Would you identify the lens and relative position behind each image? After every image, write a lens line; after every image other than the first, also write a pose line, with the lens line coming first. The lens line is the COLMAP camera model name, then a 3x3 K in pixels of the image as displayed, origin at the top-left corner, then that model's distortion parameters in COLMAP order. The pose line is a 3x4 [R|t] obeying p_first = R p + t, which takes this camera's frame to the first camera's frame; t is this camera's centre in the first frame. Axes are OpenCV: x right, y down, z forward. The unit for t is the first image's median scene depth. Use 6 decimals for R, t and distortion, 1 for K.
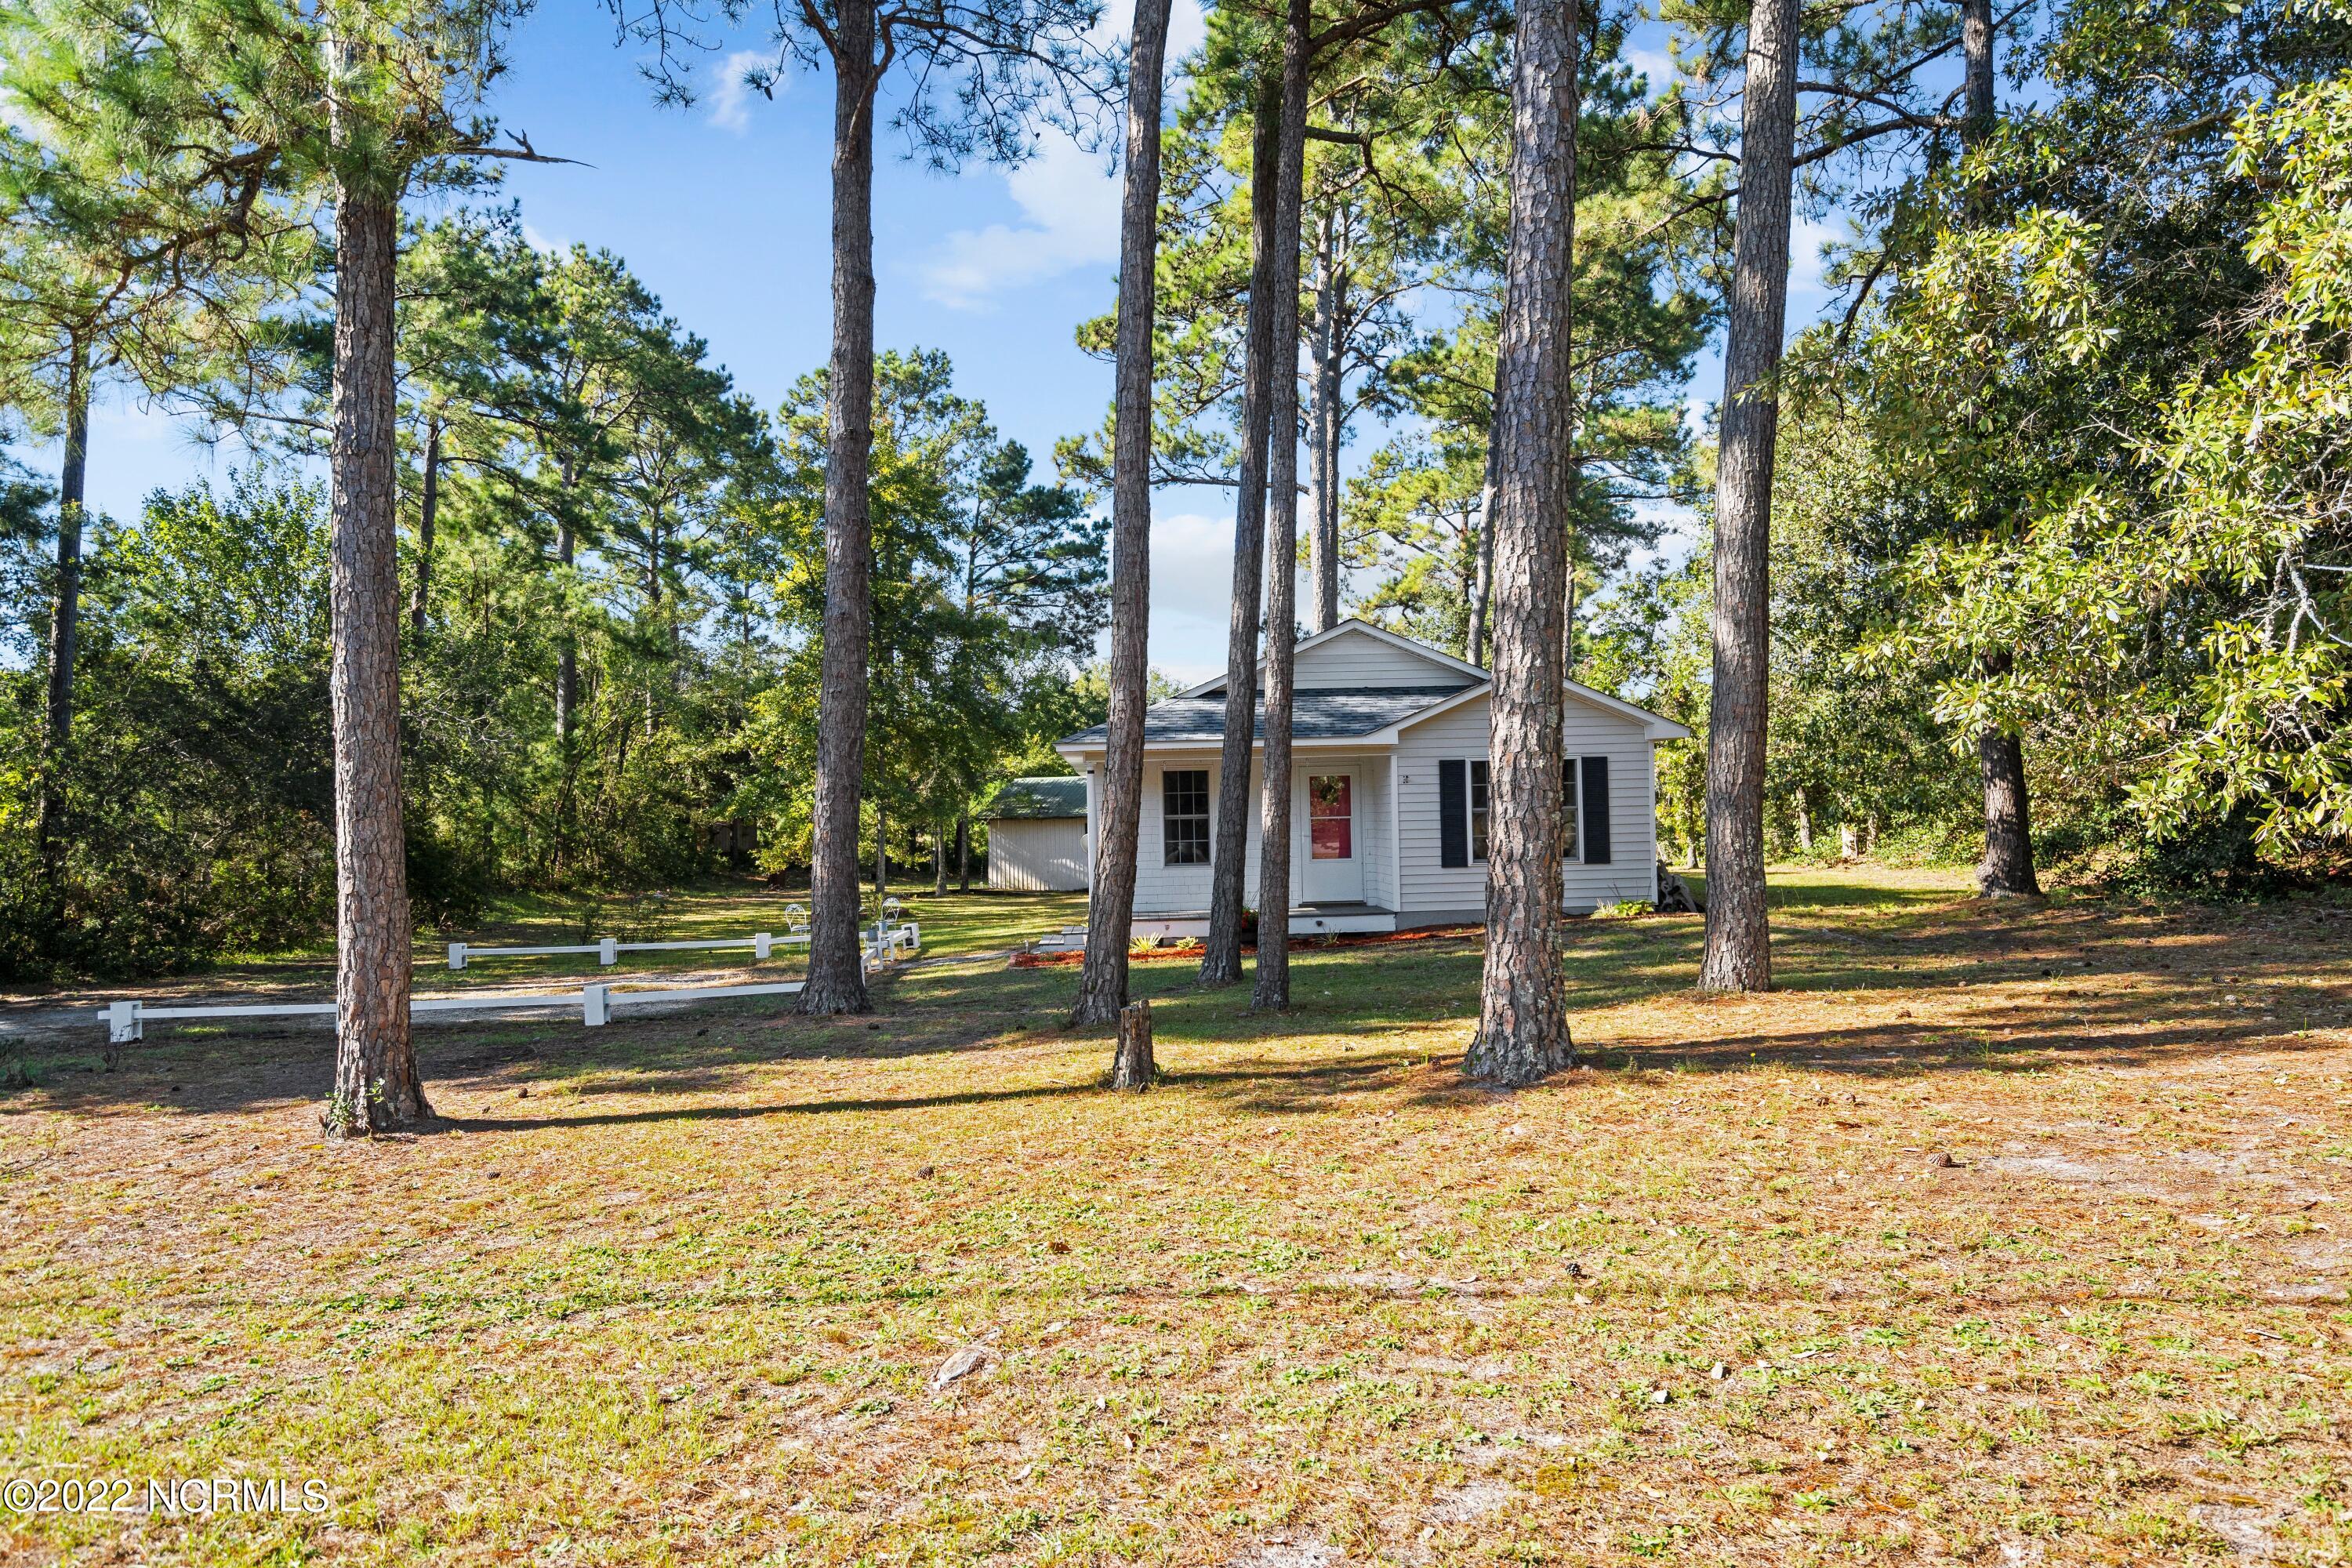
lens RADIAL K [[1453.7, 0, 1176.0], [0, 1453.7, 784.0], [0, 0, 1]] dist [0.004453, 0.000983]
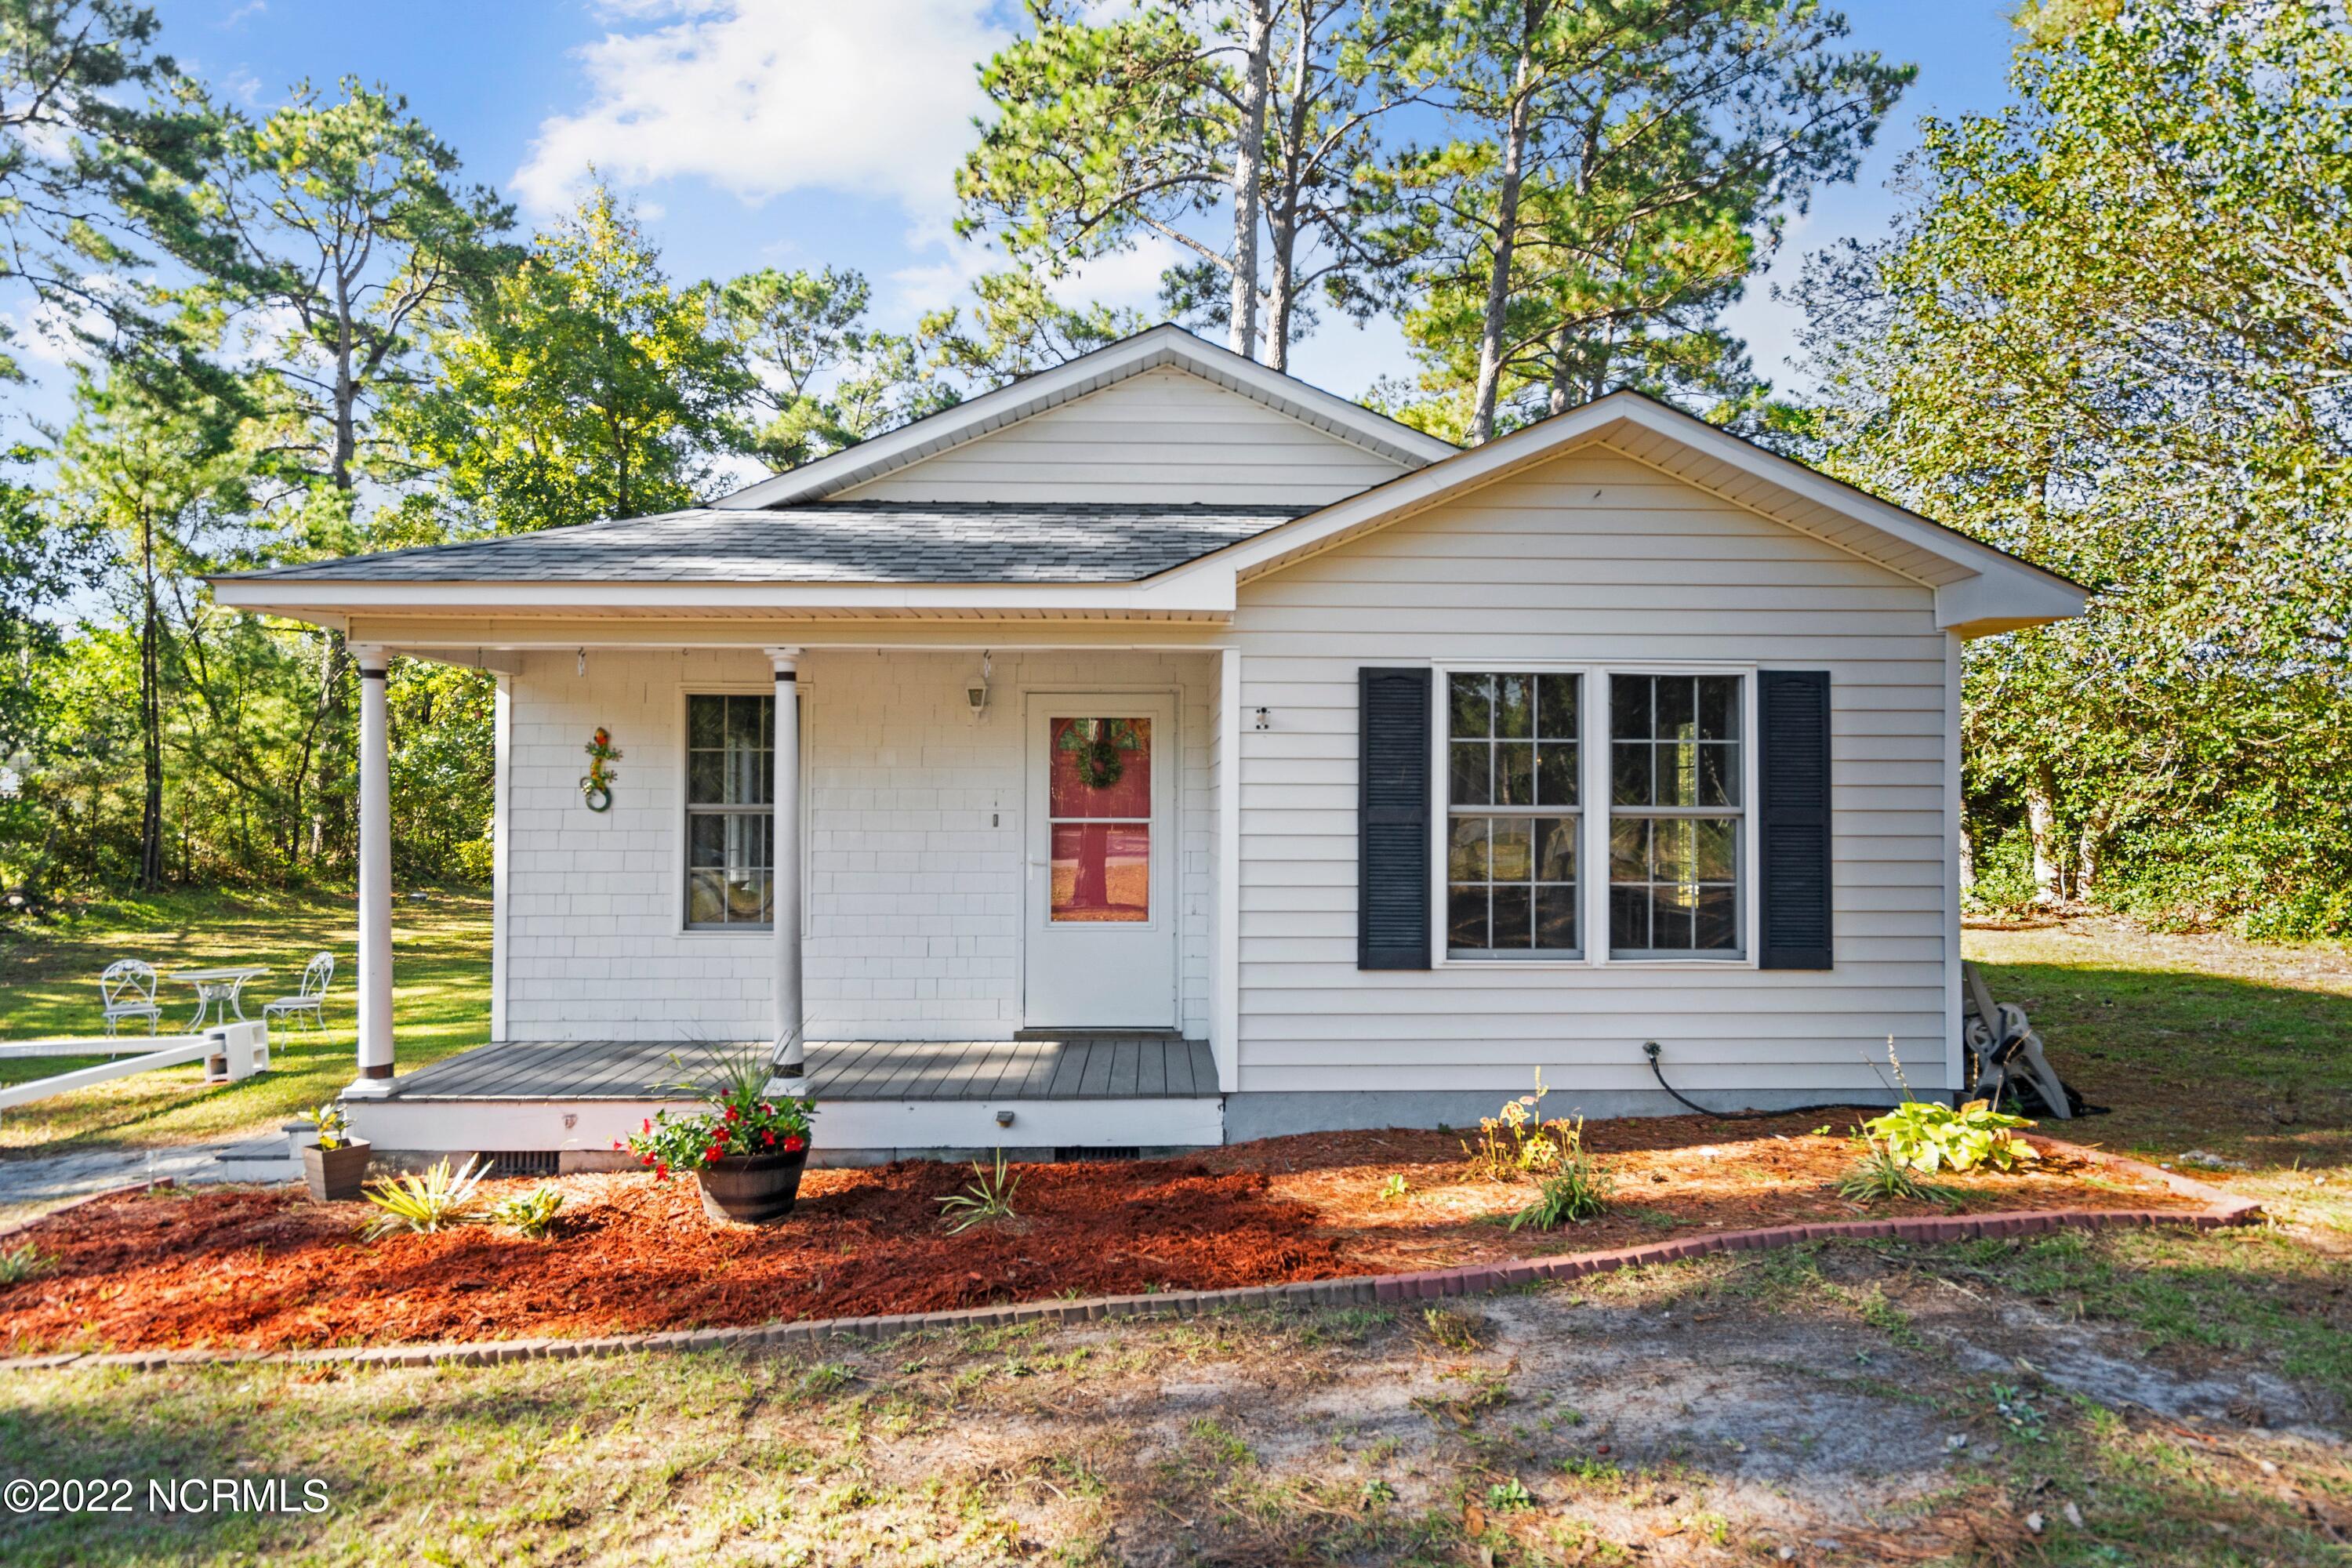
lens RADIAL K [[1338.4, 0, 1176.0], [0, 1338.4, 784.0], [0, 0, 1]] dist [0.015060, -0.001221]
pose [[0.999650, 0.025569, -0.006824, 0.057192], [-0.025573, 0.999673, -0.000534, 0.005477], [0.006808, 0.000708, 0.999977, 0.275627]]
